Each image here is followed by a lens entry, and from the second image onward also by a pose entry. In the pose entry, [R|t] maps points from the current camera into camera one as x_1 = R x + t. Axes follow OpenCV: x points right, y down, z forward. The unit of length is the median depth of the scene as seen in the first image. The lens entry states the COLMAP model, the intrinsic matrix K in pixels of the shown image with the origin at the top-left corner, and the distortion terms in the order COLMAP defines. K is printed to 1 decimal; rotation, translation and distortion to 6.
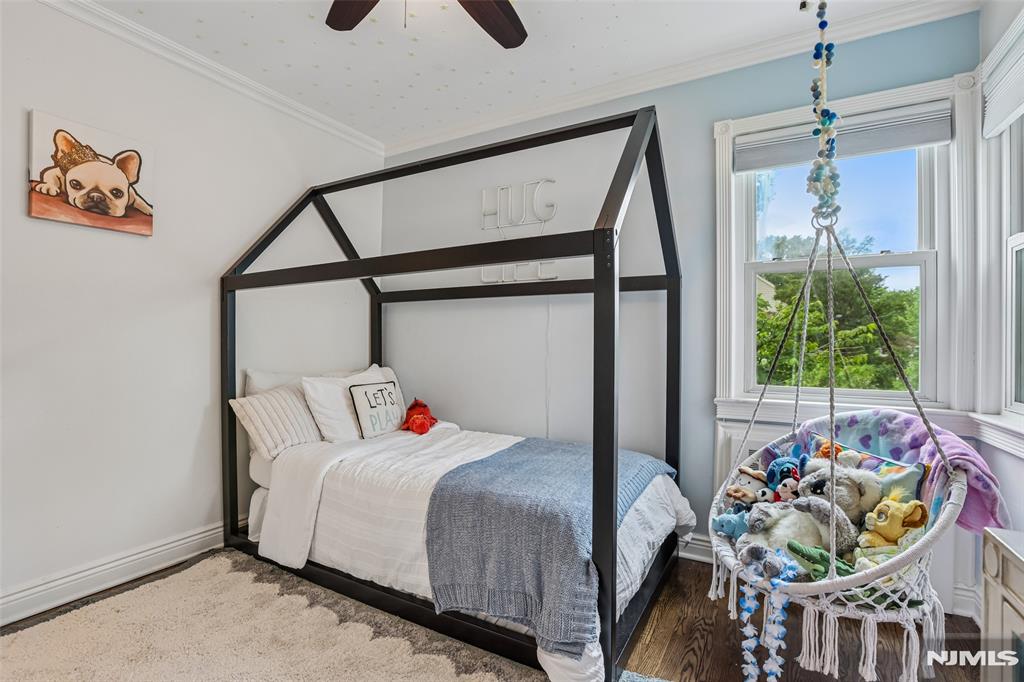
lens RADIAL K [[487.8, 0, 502.1], [0, 487.8, 328.8], [0, 0, 1]] dist [-0.002313, 0.000056]
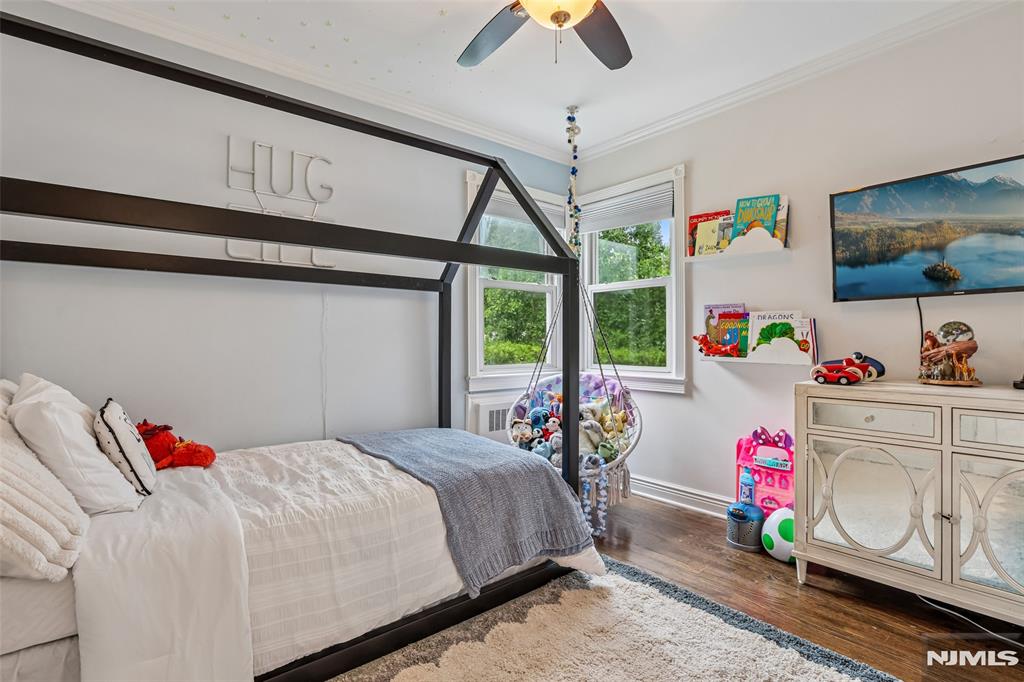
lens RADIAL K [[487.8, 0, 502.1], [0, 487.8, 328.8], [0, 0, 1]] dist [-0.002313, 0.000056]
pose [[0.362385, 0.016074, 0.931890, -1.028181], [-0.028927, 0.999564, -0.005993, 0.018424], [-0.931579, -0.024785, 0.362692, 0.558982]]
